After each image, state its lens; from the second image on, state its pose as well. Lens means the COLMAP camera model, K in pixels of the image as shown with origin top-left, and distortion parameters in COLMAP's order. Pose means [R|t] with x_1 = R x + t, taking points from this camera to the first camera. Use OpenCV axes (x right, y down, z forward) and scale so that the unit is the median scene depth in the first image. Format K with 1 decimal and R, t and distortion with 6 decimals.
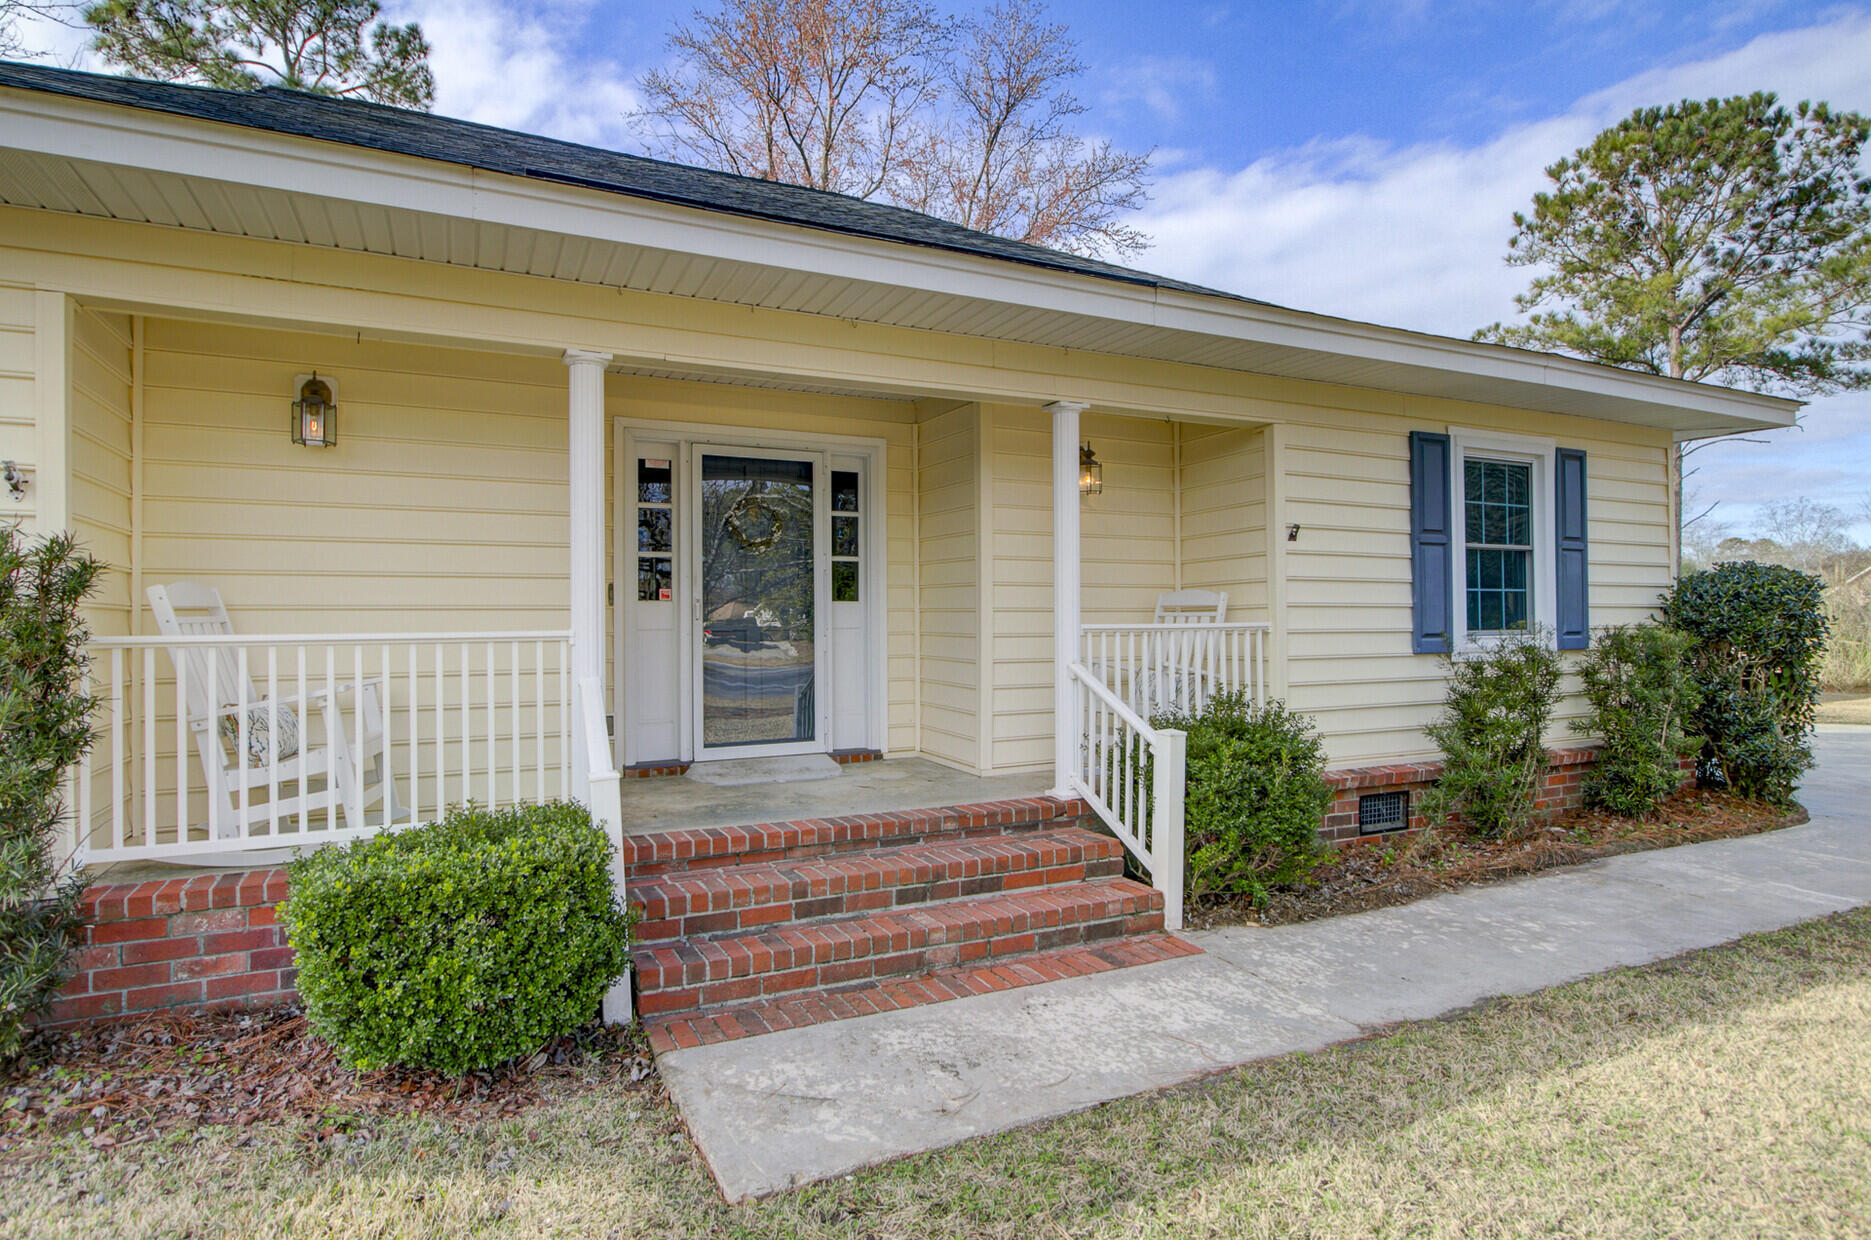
lens RADIAL K [[998.2, 0, 923.6], [0, 998.2, 614.5], [0, 0, 1]] dist [0.017236, -0.015527]
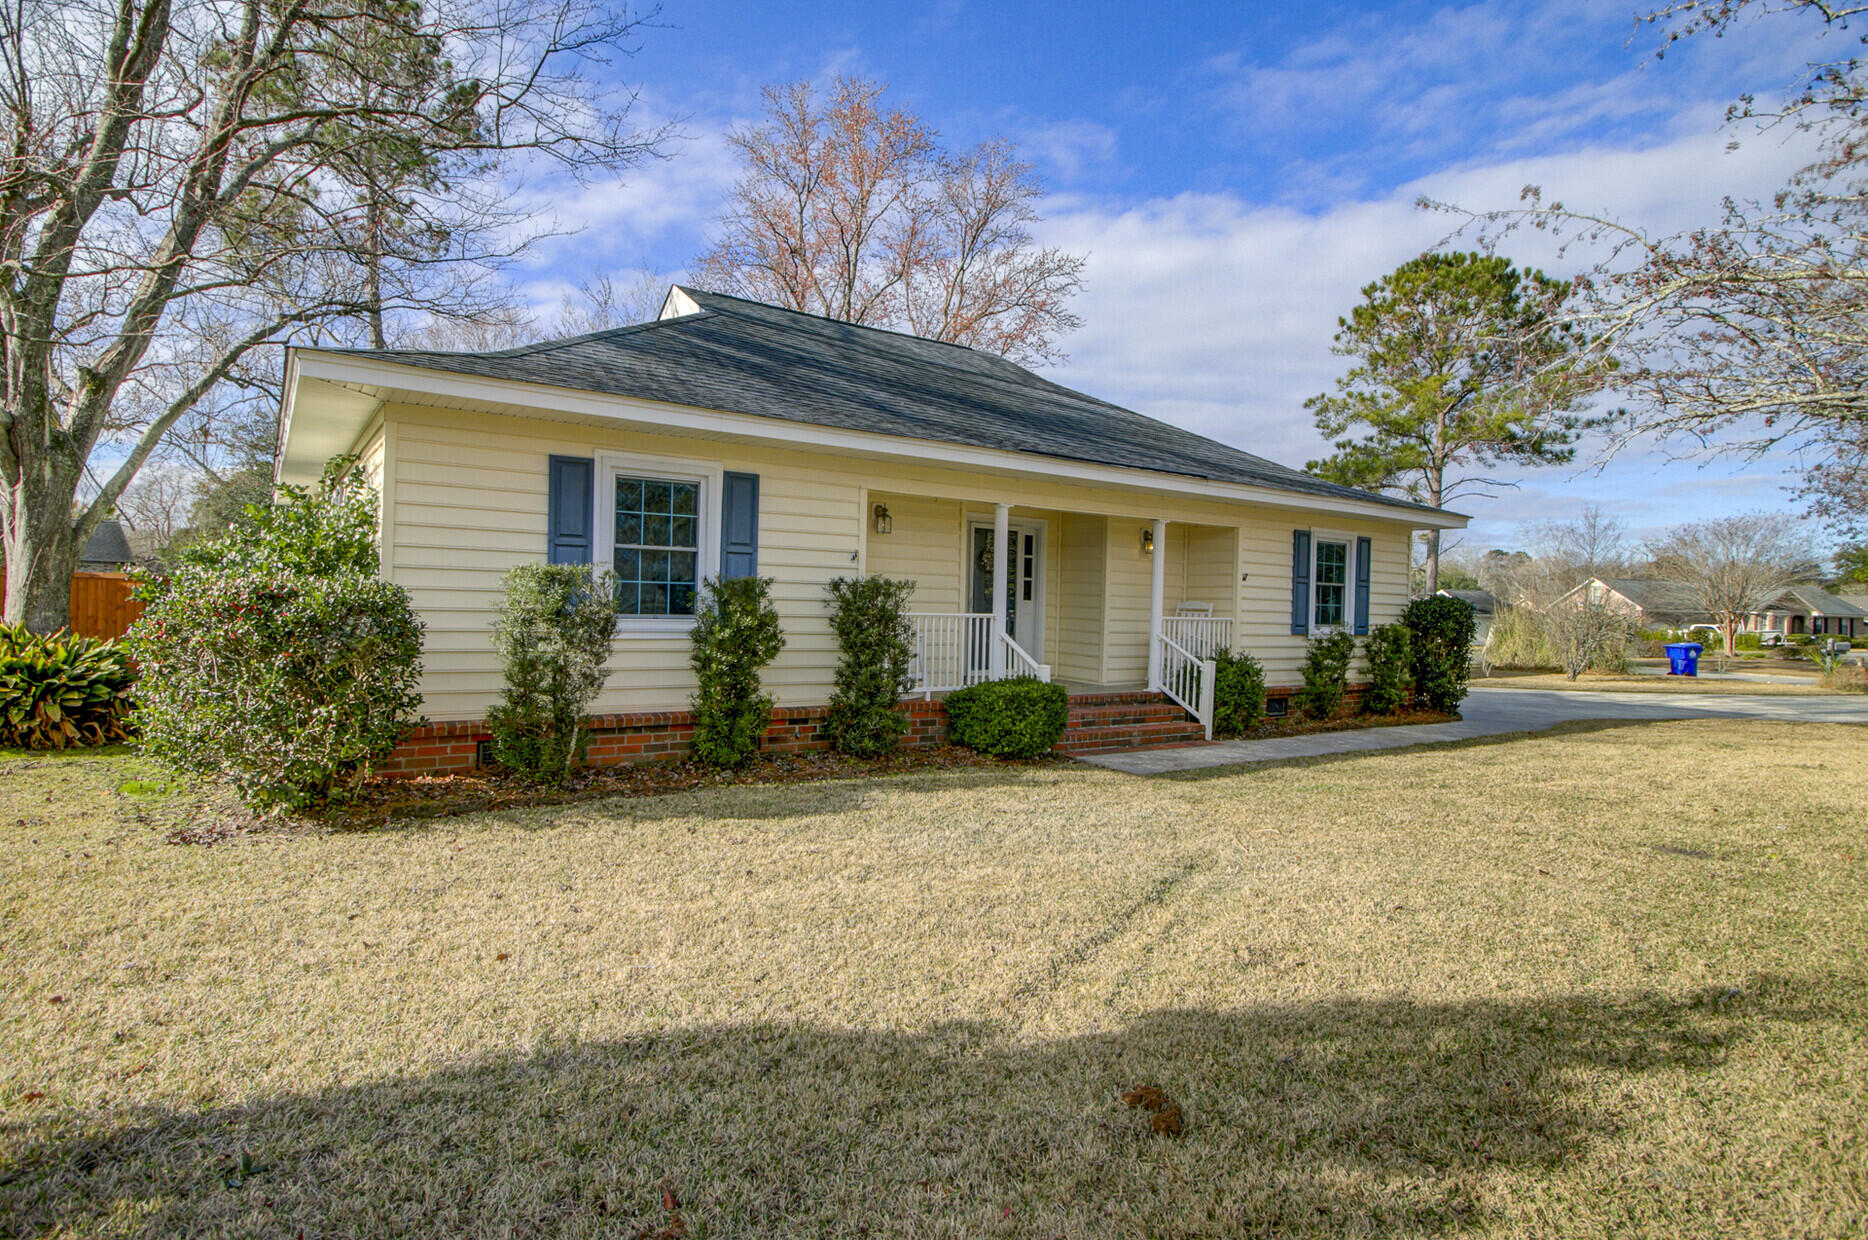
lens RADIAL K [[996.6, 0, 922.1], [0, 996.6, 614.5], [0, 0, 1]] dist [0.017236, -0.015527]
pose [[0.987426, 0.031879, 0.154833, -0.597951], [-0.035390, 0.999174, 0.019973, -0.017132], [-0.154068, -0.025201, 0.987739, -0.944887]]
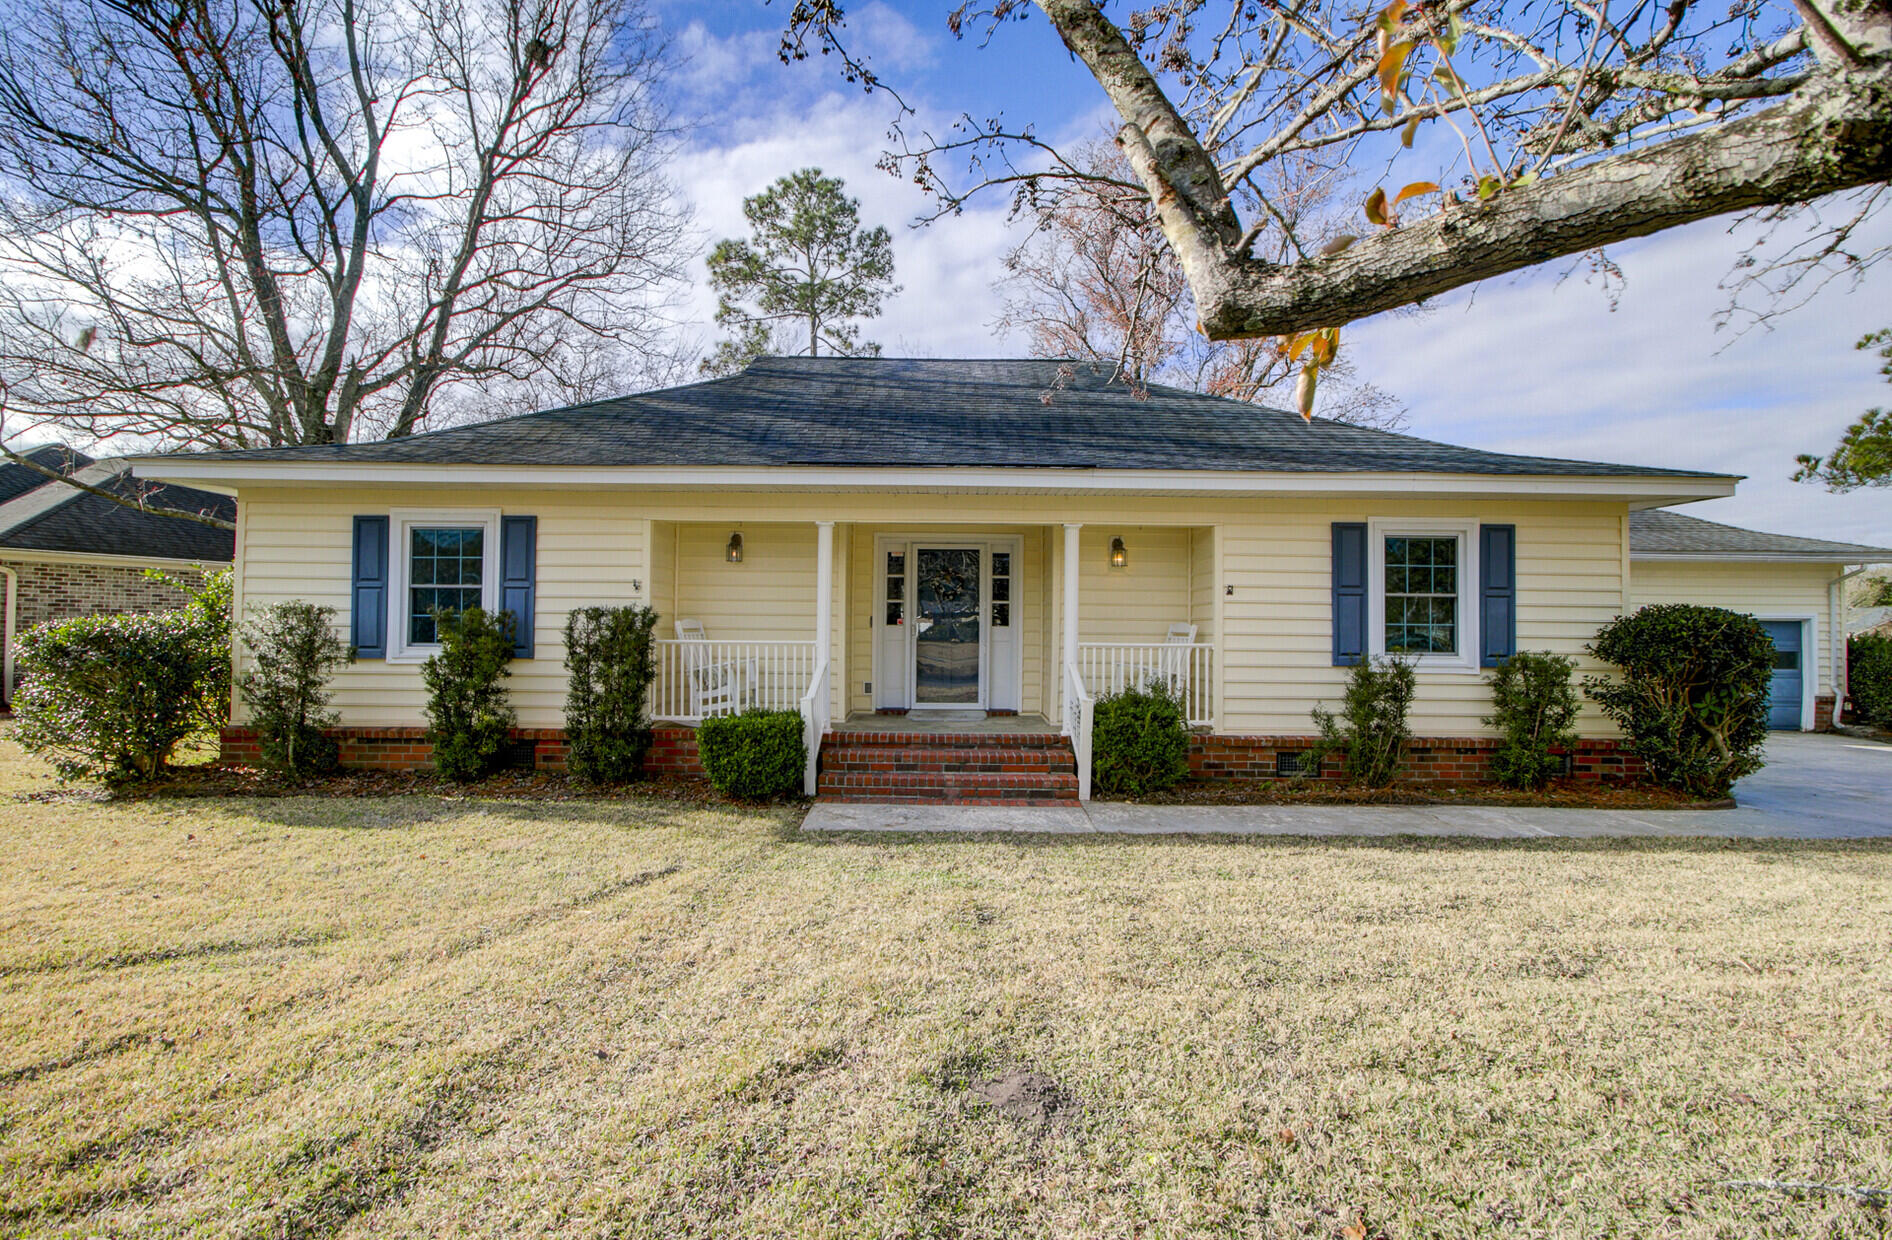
lens RADIAL K [[910.7, 0, 946.0], [0, 910.7, 620.0], [0, 0, 1]] dist [-0.027714, 0.000631]
pose [[0.897334, 0.012031, -0.441188, 0.553744], [-0.011739, 0.999925, 0.003391, -0.028724], [0.441196, 0.002137, 0.897408, -0.504348]]
